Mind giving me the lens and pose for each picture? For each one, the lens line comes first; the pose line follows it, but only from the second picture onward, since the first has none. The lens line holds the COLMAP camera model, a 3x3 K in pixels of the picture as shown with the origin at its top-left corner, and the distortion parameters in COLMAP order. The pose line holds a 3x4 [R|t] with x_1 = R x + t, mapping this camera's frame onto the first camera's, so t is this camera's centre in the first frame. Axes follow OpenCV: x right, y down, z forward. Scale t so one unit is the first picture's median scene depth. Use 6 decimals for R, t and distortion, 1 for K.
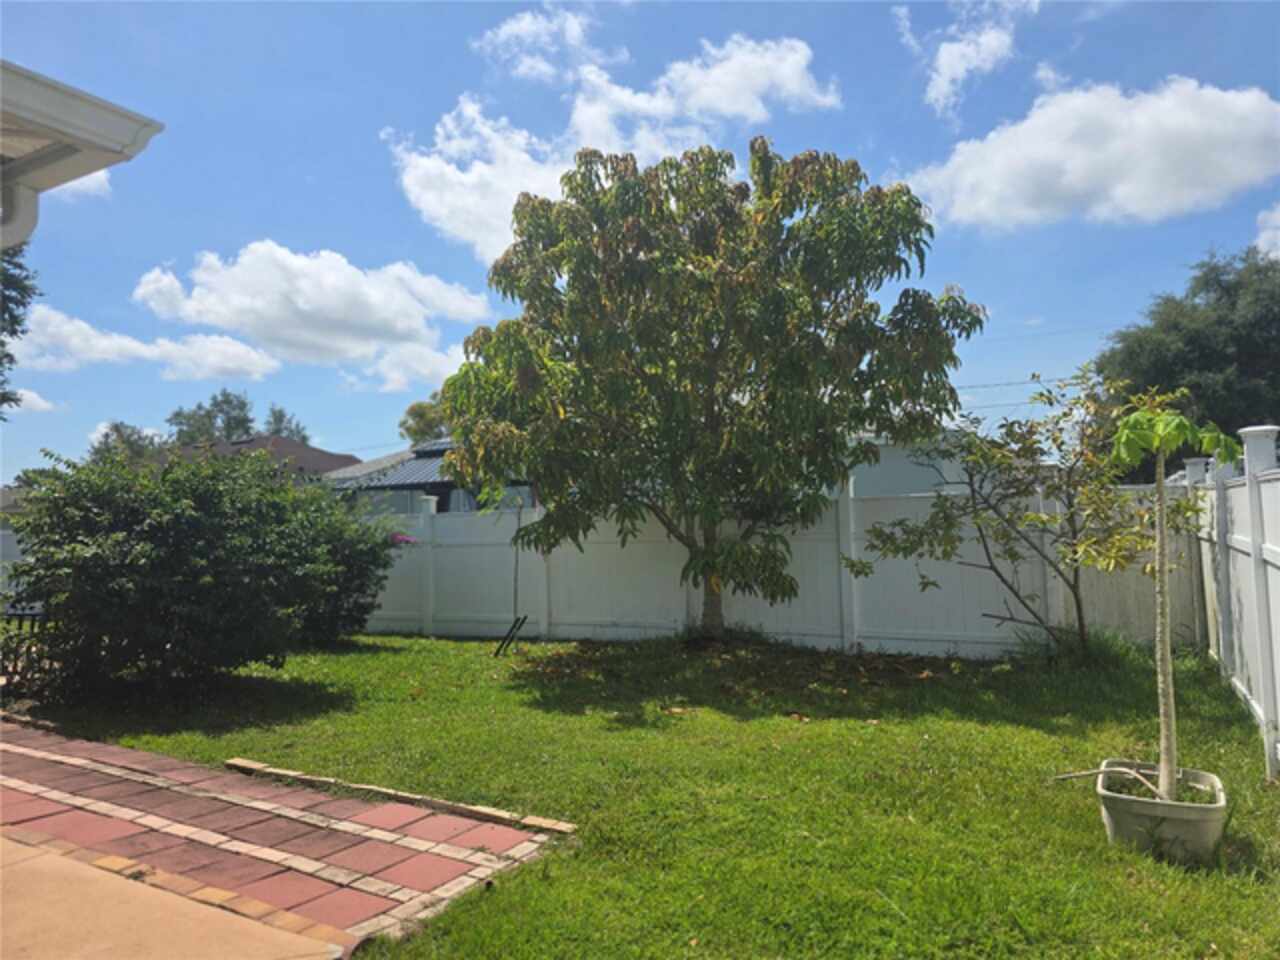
lens RADIAL K [[871.4, 0, 647.6], [0, 871.4, 483.7], [0, 0, 1]] dist [0.061832, -0.080537]
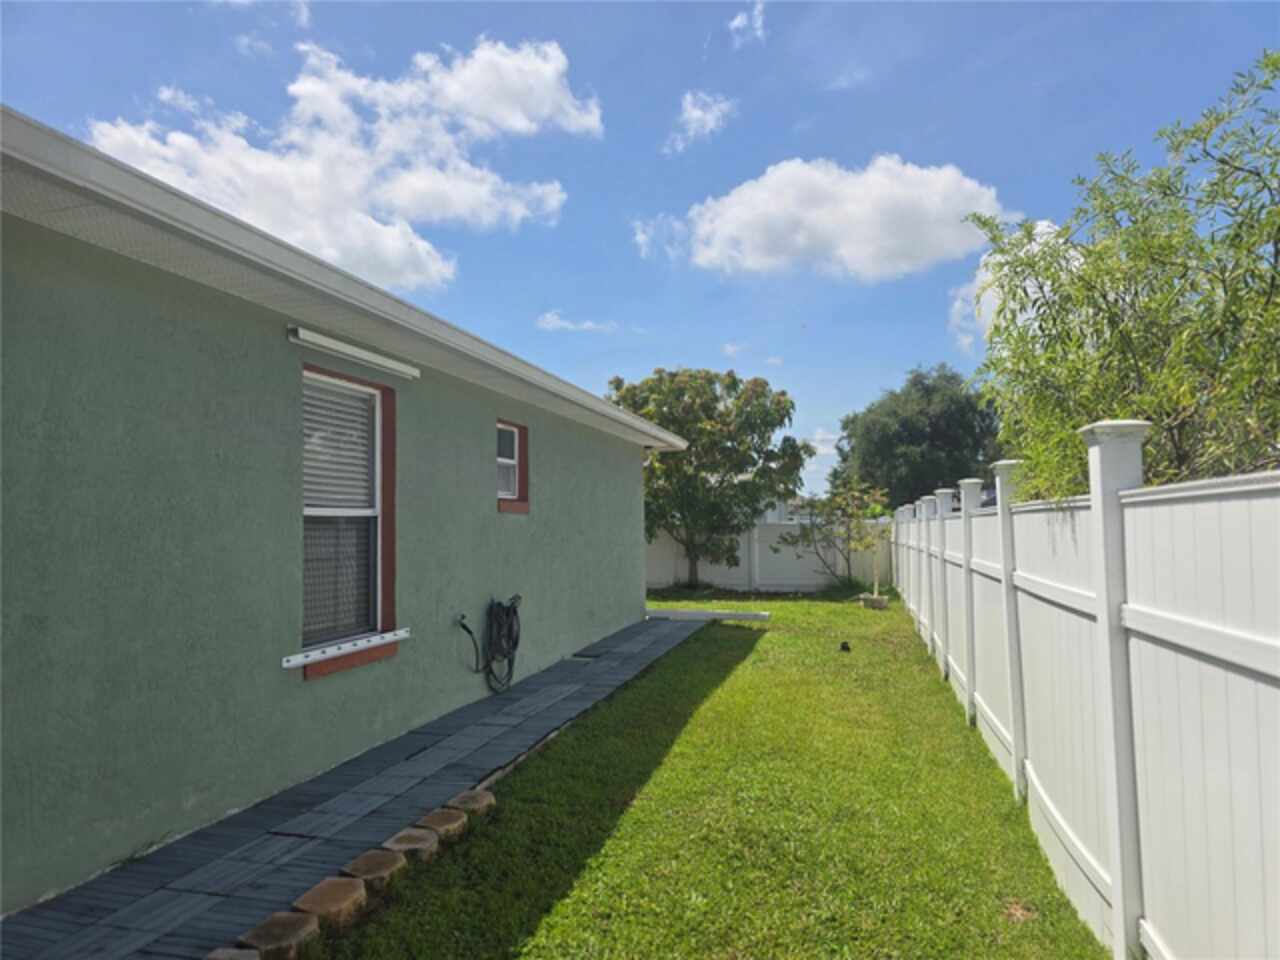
lens RADIAL K [[863.0, 0, 640.0], [0, 863.0, 480.0], [0, 0, 1]] dist [0.062054, -0.079262]
pose [[0.967650, 0.040810, 0.248975, -0.773151], [-0.035845, 0.999058, -0.024442, -0.035360], [-0.249738, 0.014727, 0.968201, -1.358142]]
